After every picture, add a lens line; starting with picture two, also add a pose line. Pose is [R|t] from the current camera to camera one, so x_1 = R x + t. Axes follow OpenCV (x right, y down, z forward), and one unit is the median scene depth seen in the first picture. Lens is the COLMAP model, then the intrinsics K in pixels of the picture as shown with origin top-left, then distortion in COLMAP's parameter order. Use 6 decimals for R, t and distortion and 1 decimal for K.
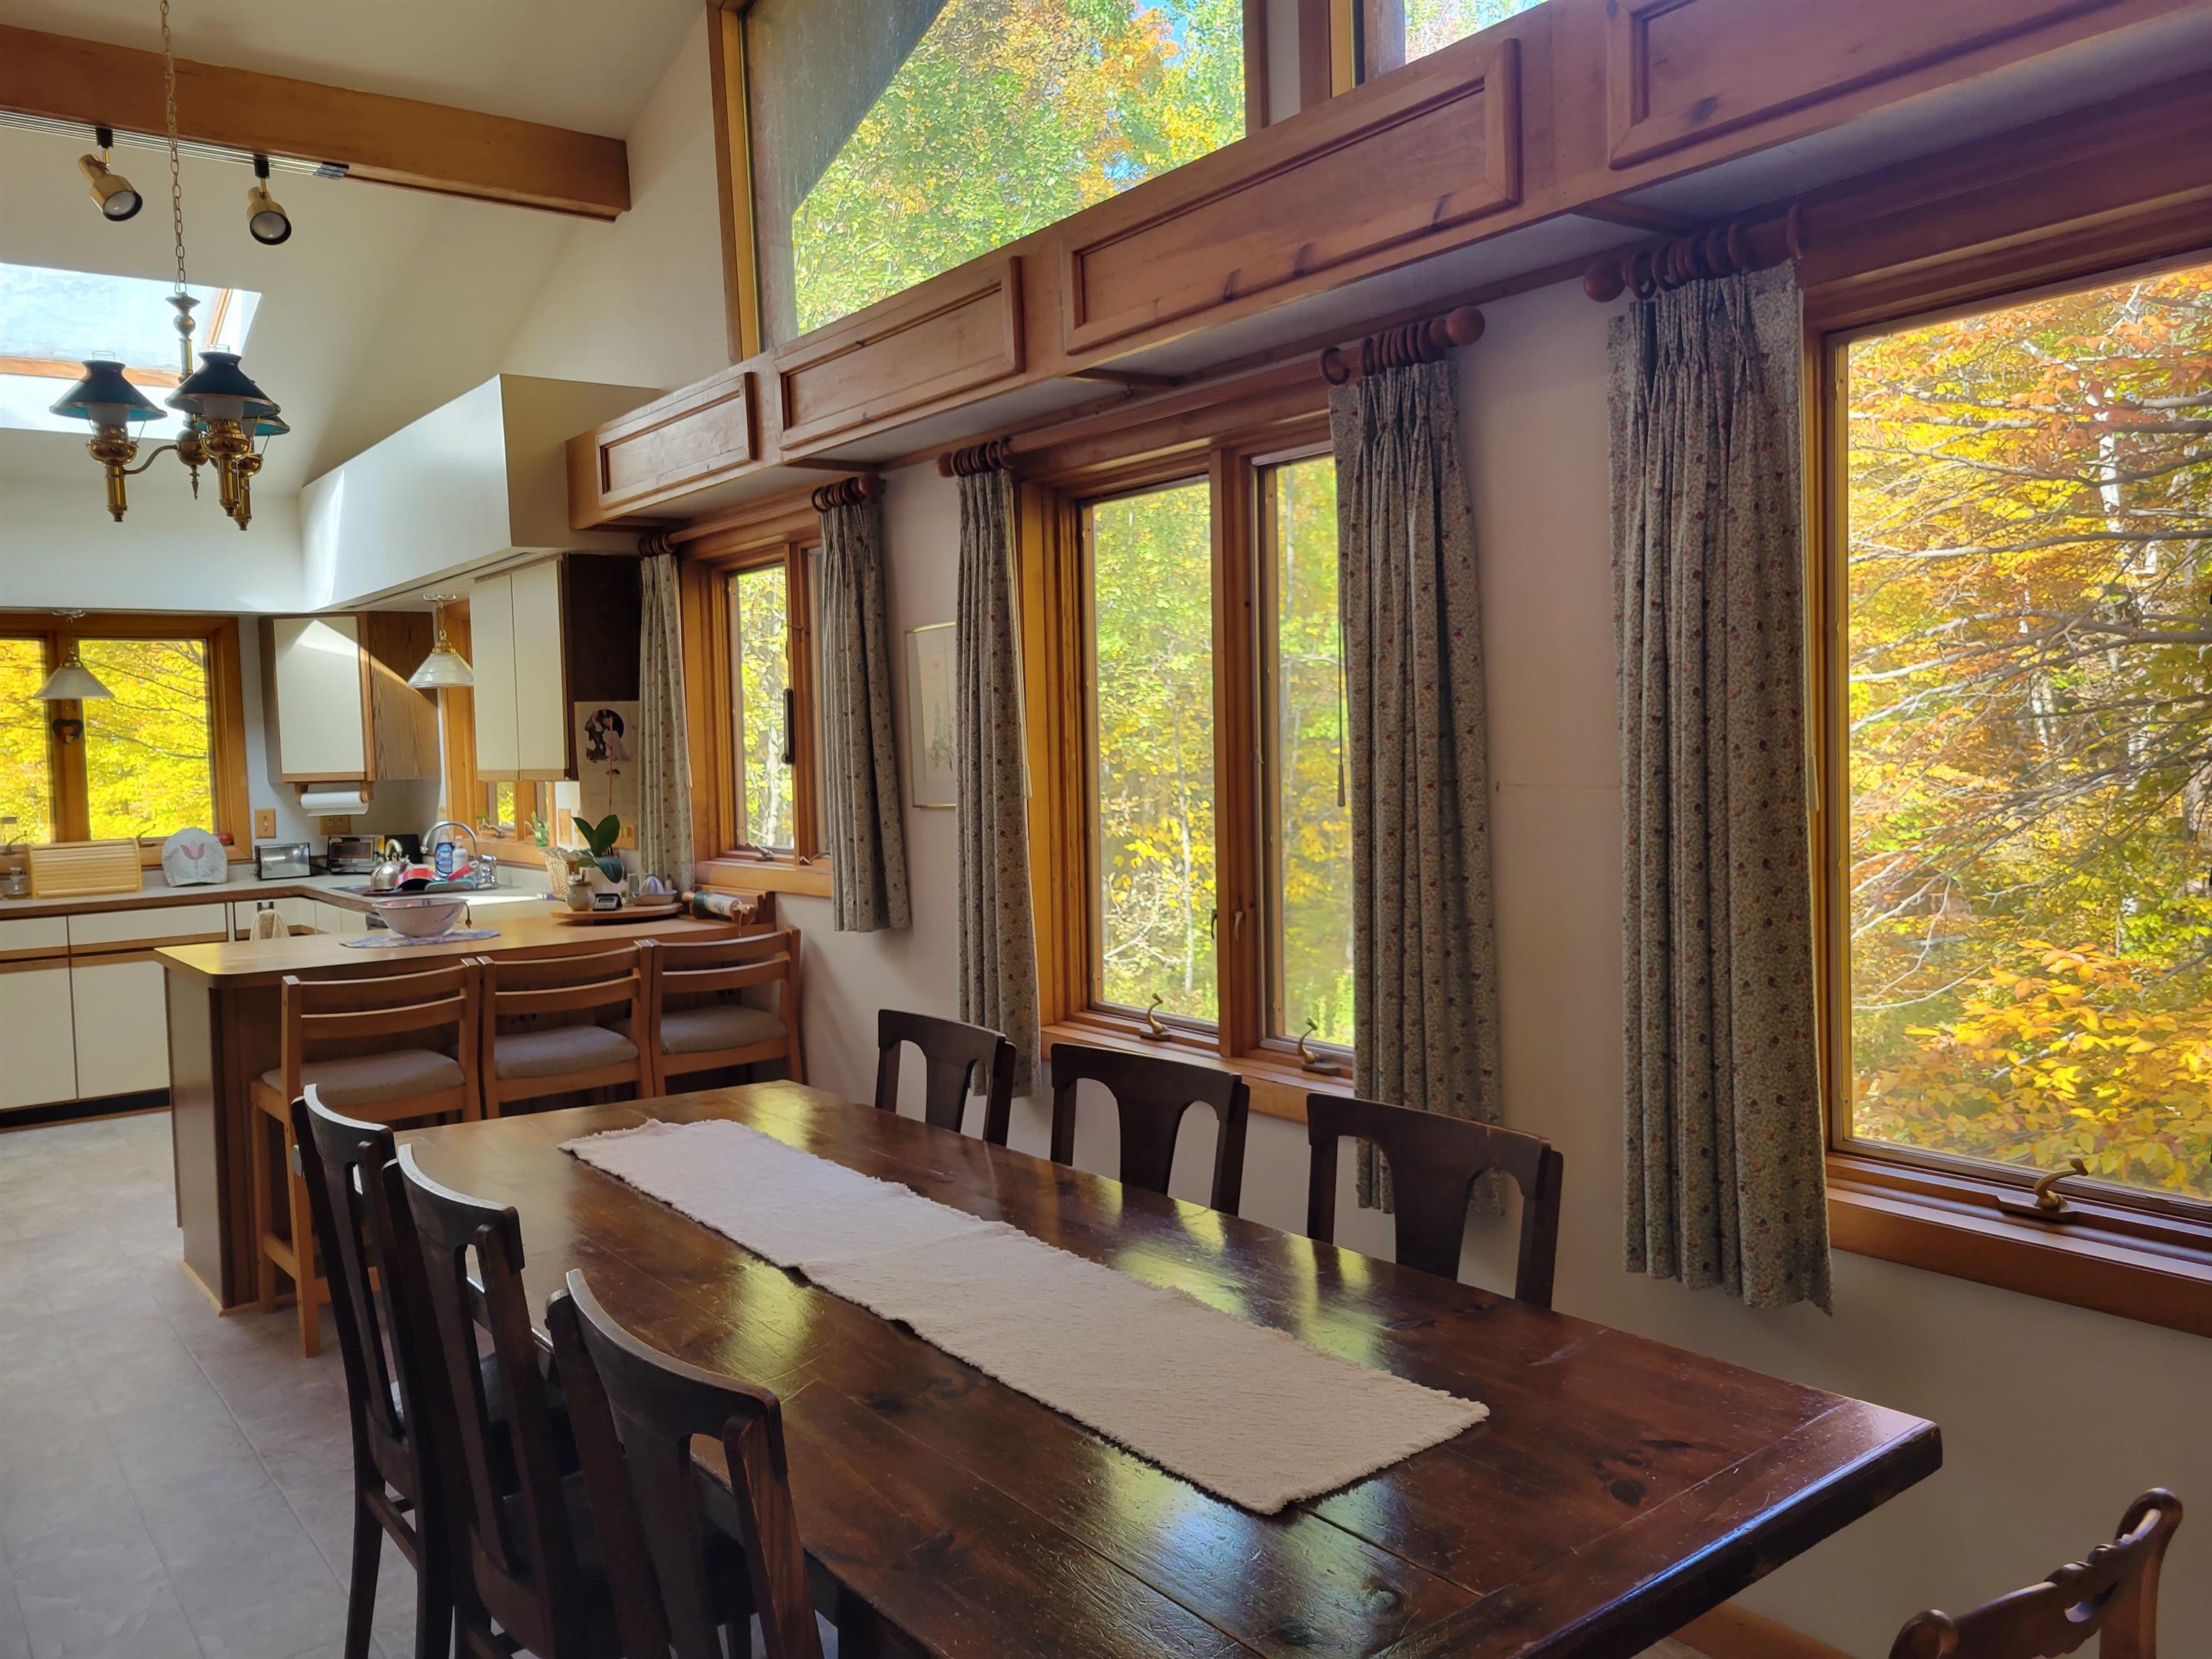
lens RADIAL K [[1661.1, 0, 1092.1], [0, 1661.1, 818.7], [0, 0, 1]] dist [0.057435, -0.033692]
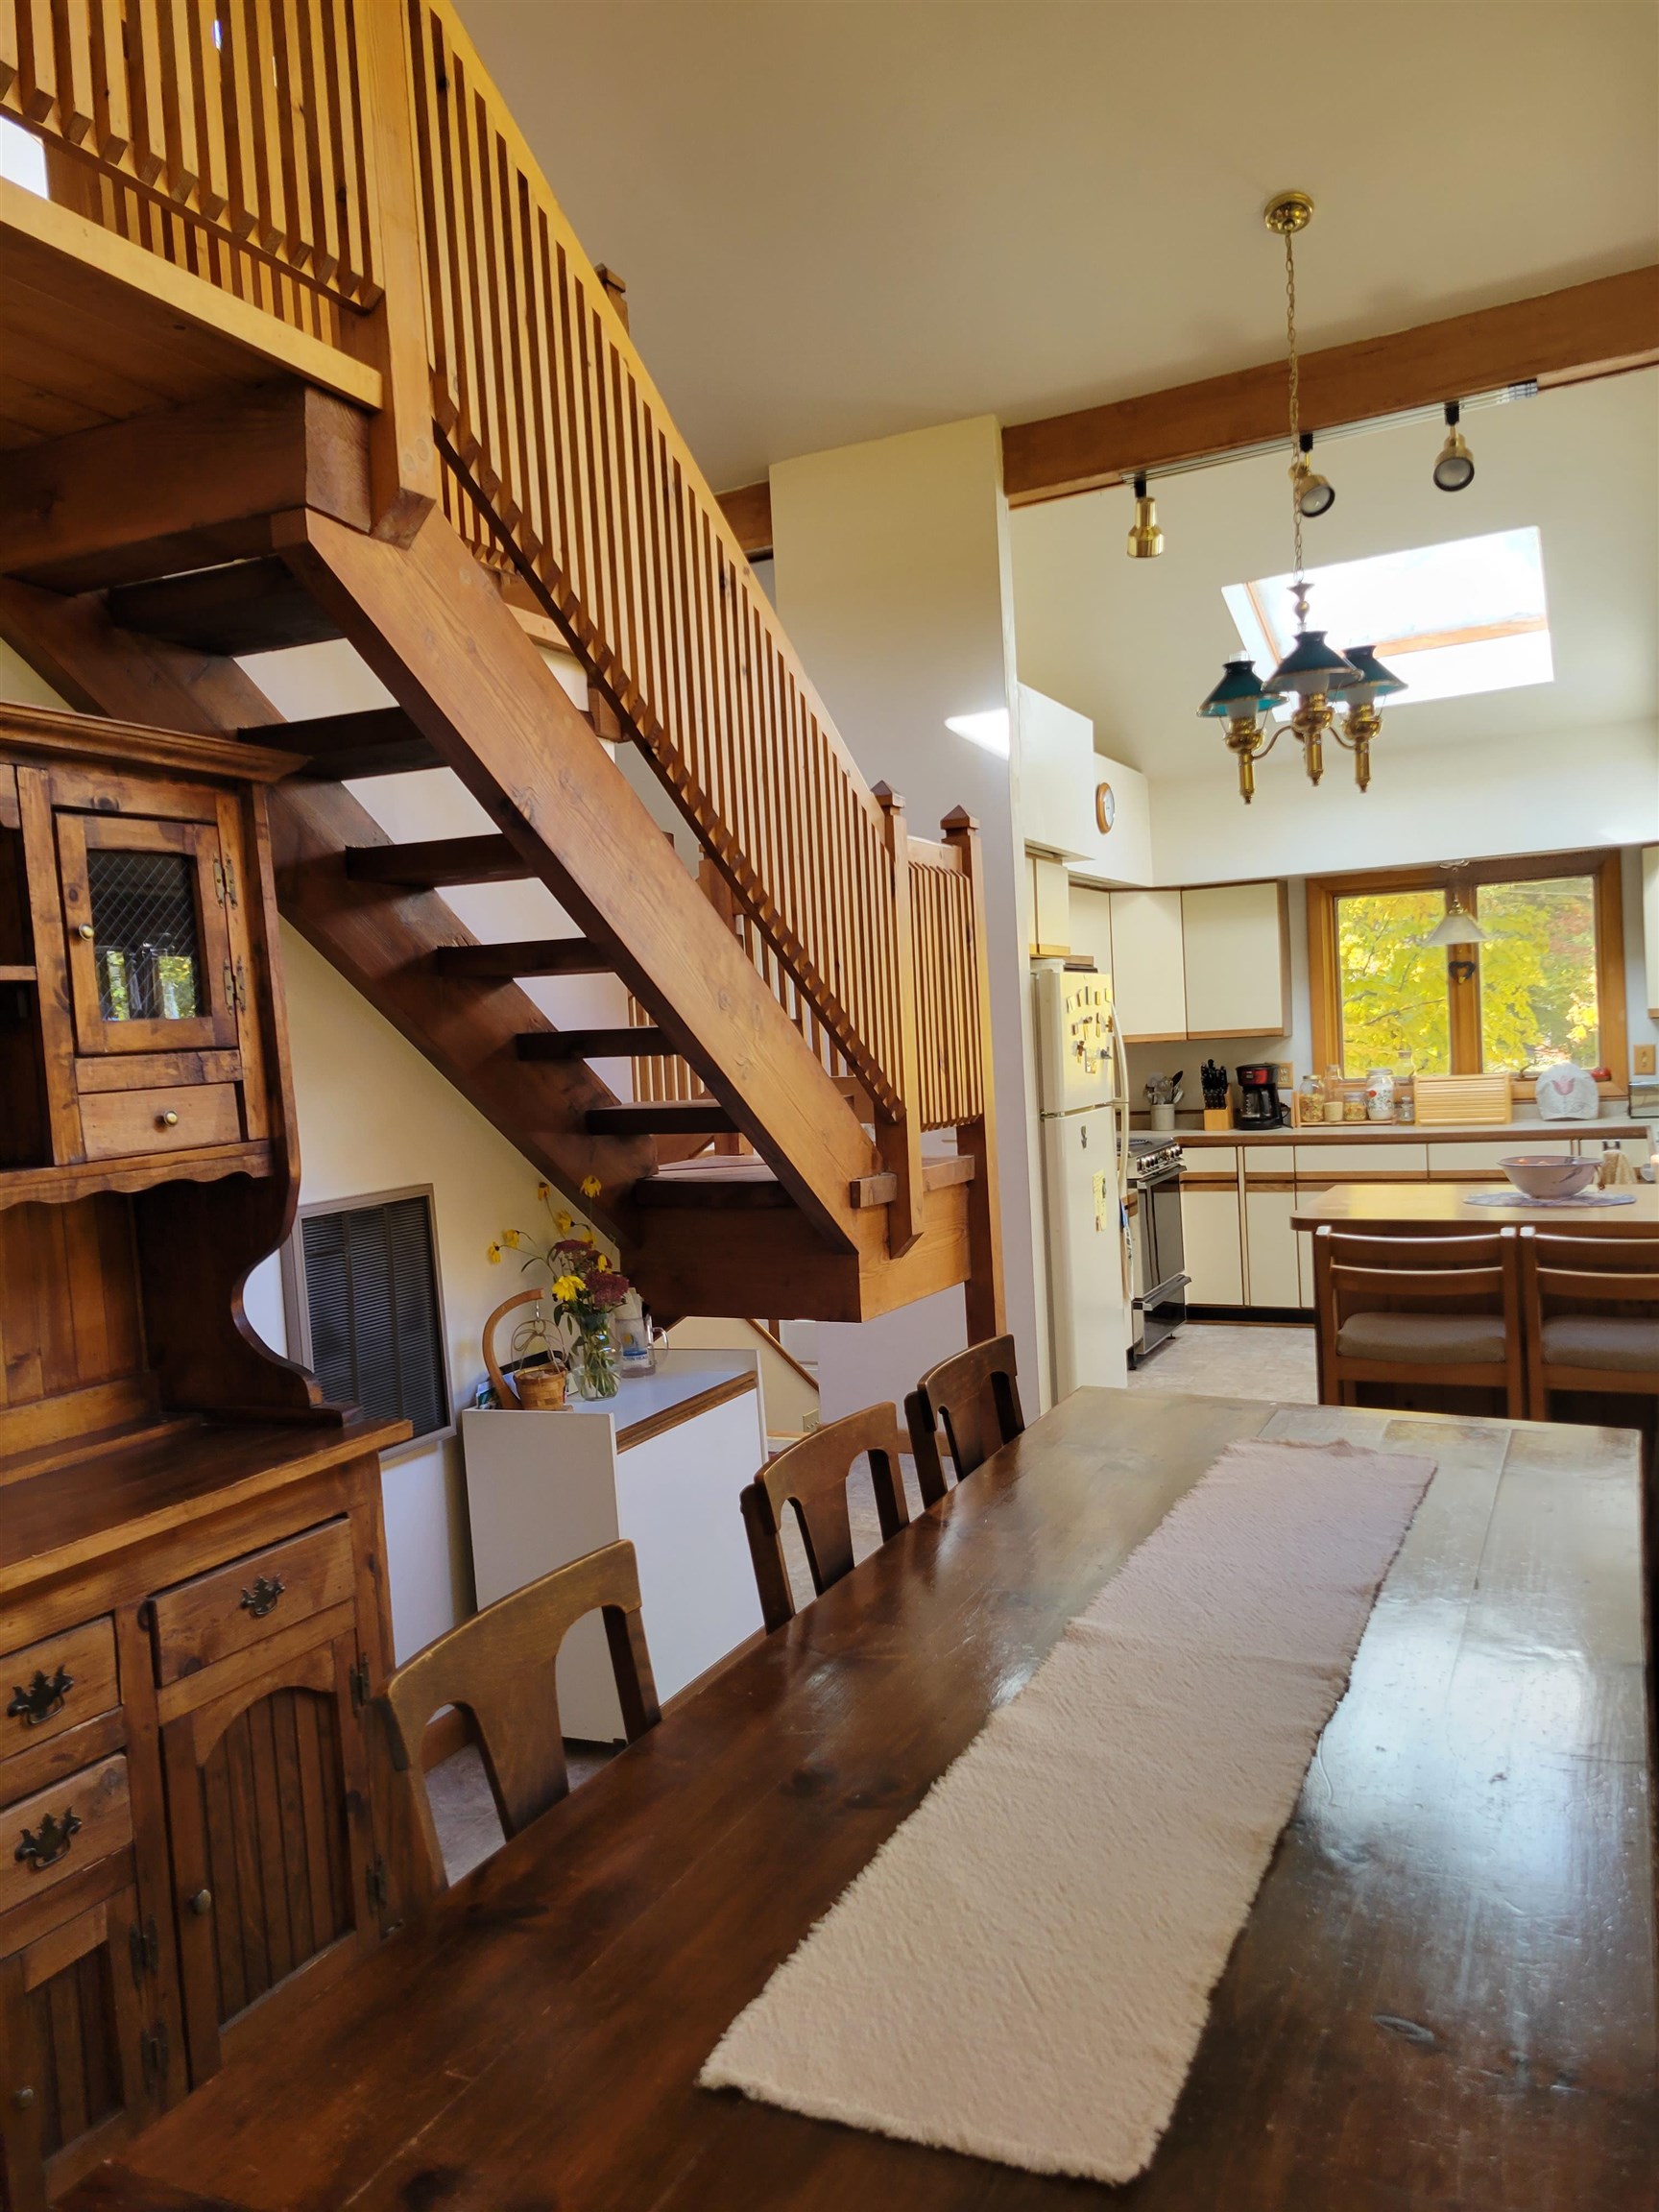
lens RADIAL K [[1661.1, 0, 796.7], [0, 1661.1, 1099.6], [0, 0, 1]] dist [0.057435, -0.033692]
pose [[0.444602, 0.038963, -0.894880, 0.233734], [-0.000410, 0.999062, 0.043295, -0.023370], [0.895728, -0.018882, 0.444201, 0.195960]]
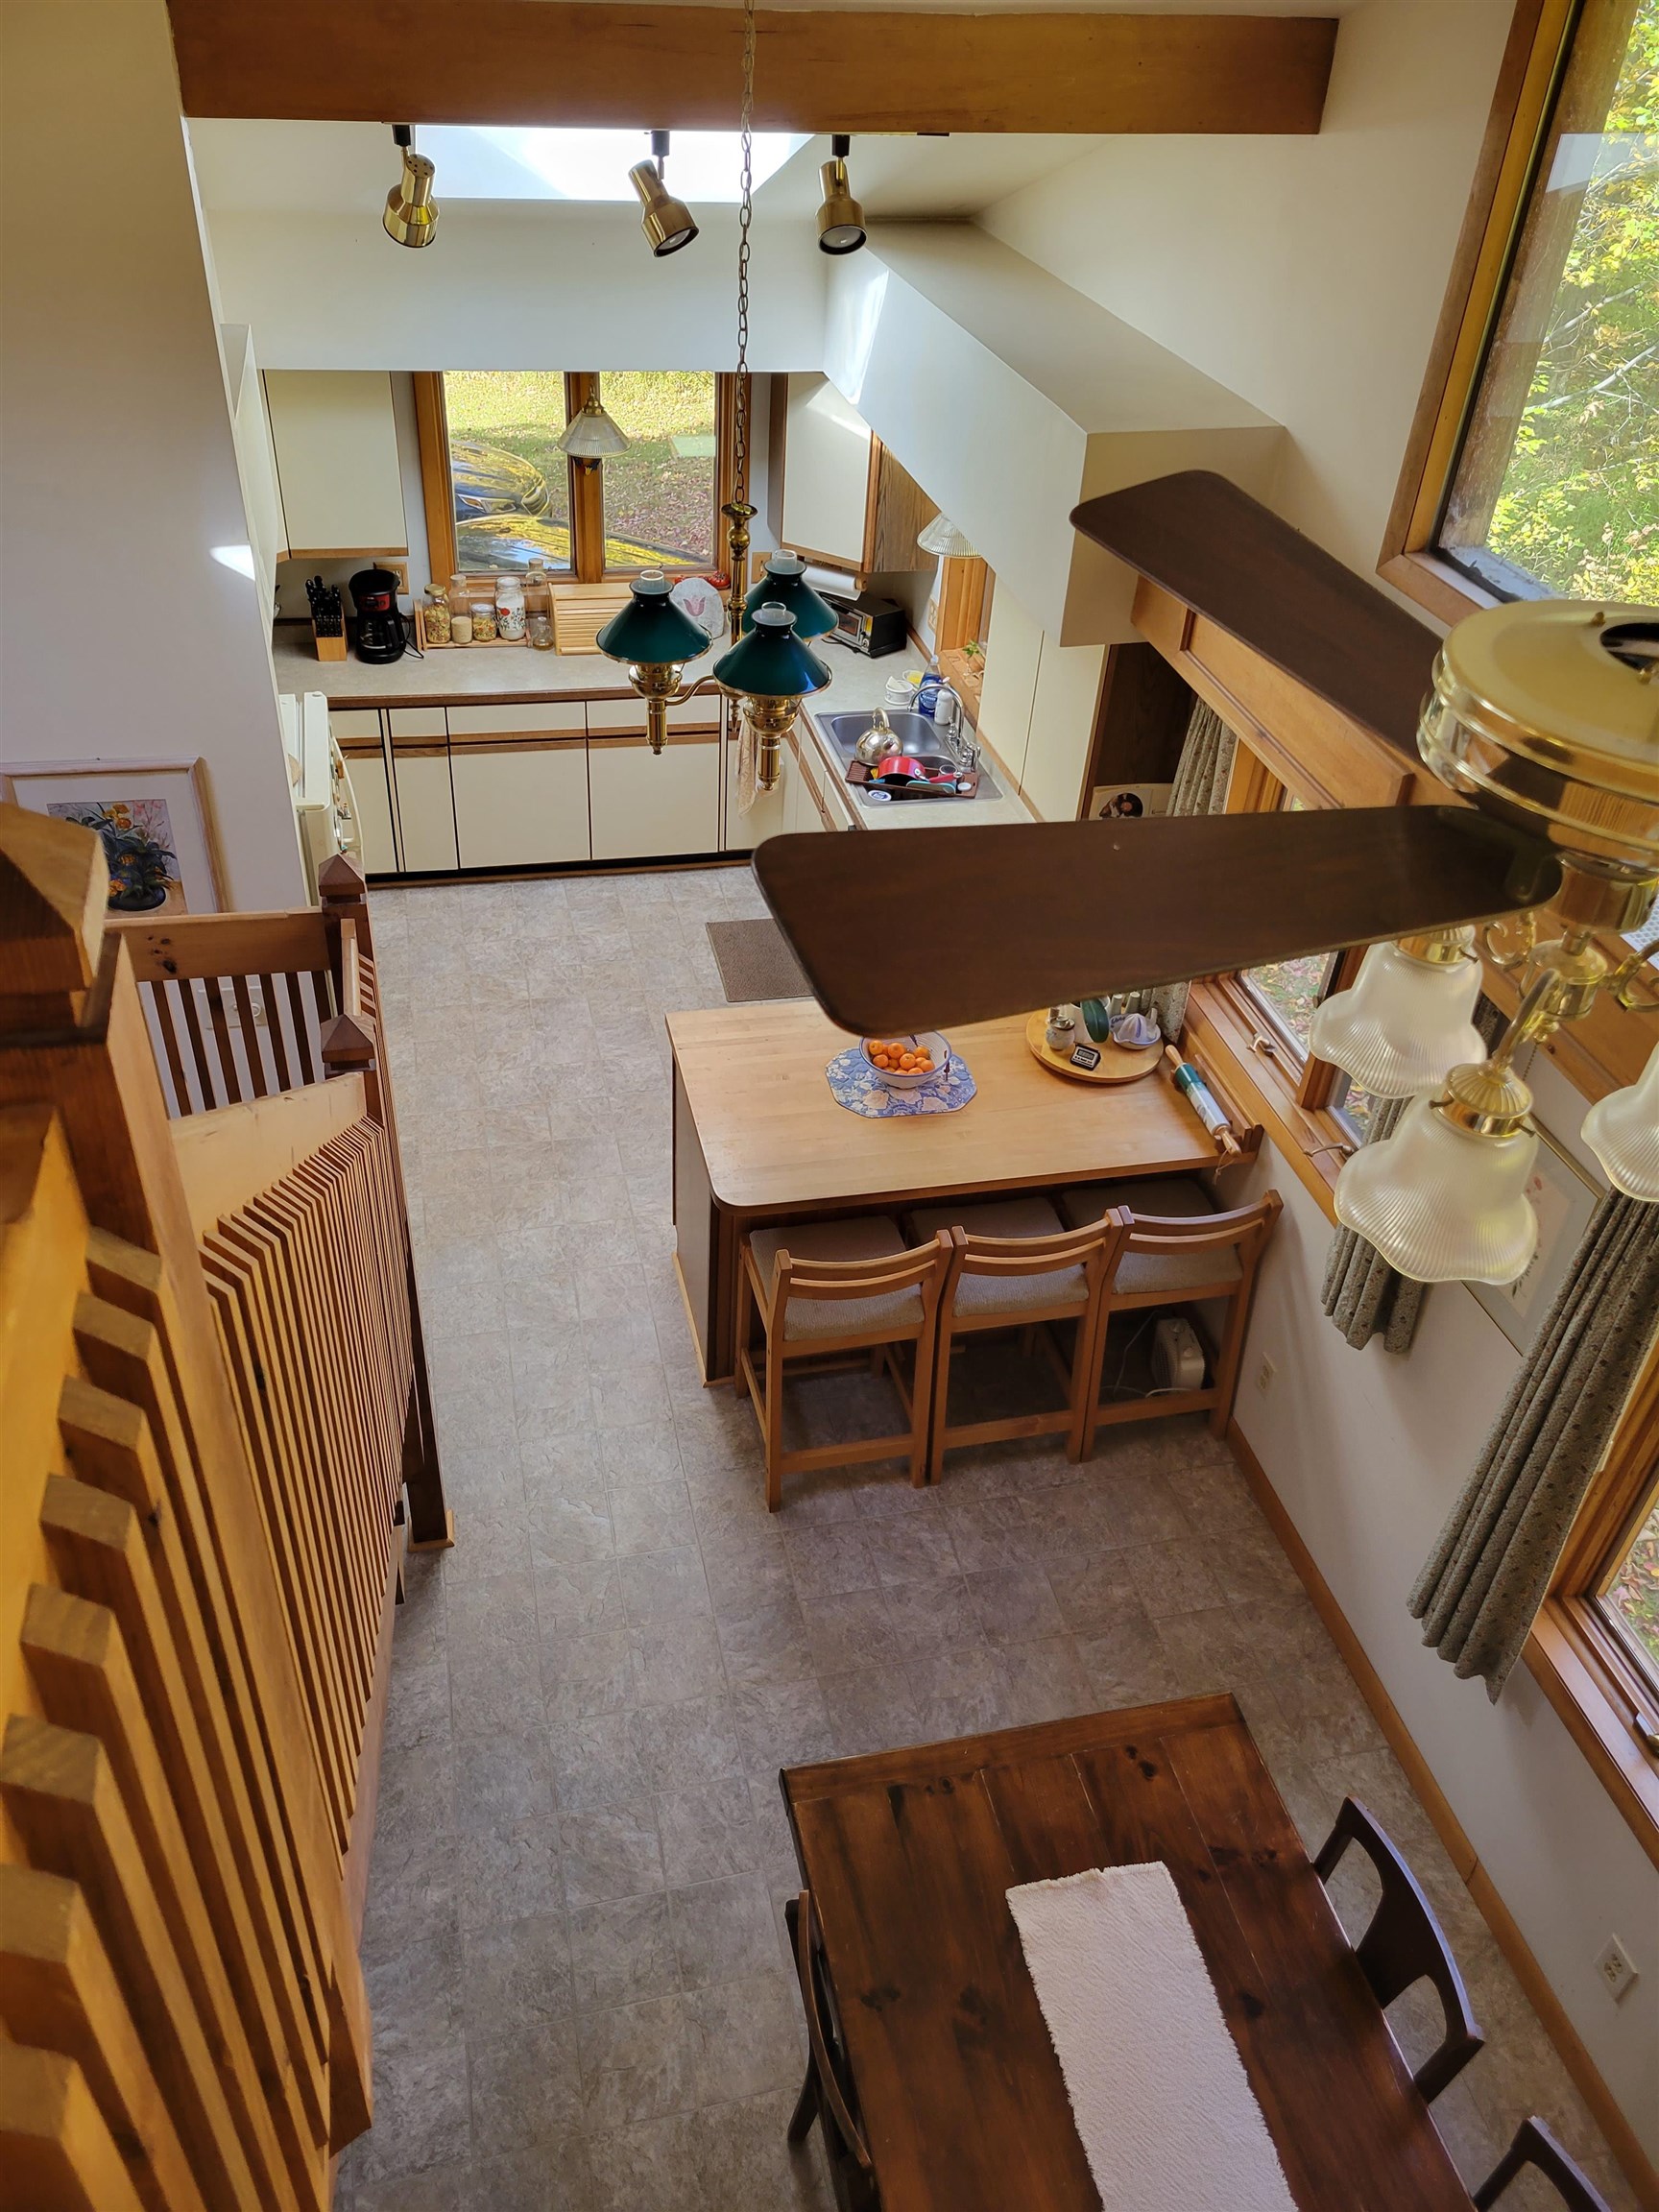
lens RADIAL K [[1661.1, 0, 839.8], [0, 1661.1, 1052.9], [0, 0, 1]] dist [0.057435, -0.033692]
pose [[0.911507, 0.307716, -0.272884, -0.161190], [-0.107238, 0.818359, 0.564614, -0.457734], [0.397057, -0.485386, 0.778939, 0.220252]]
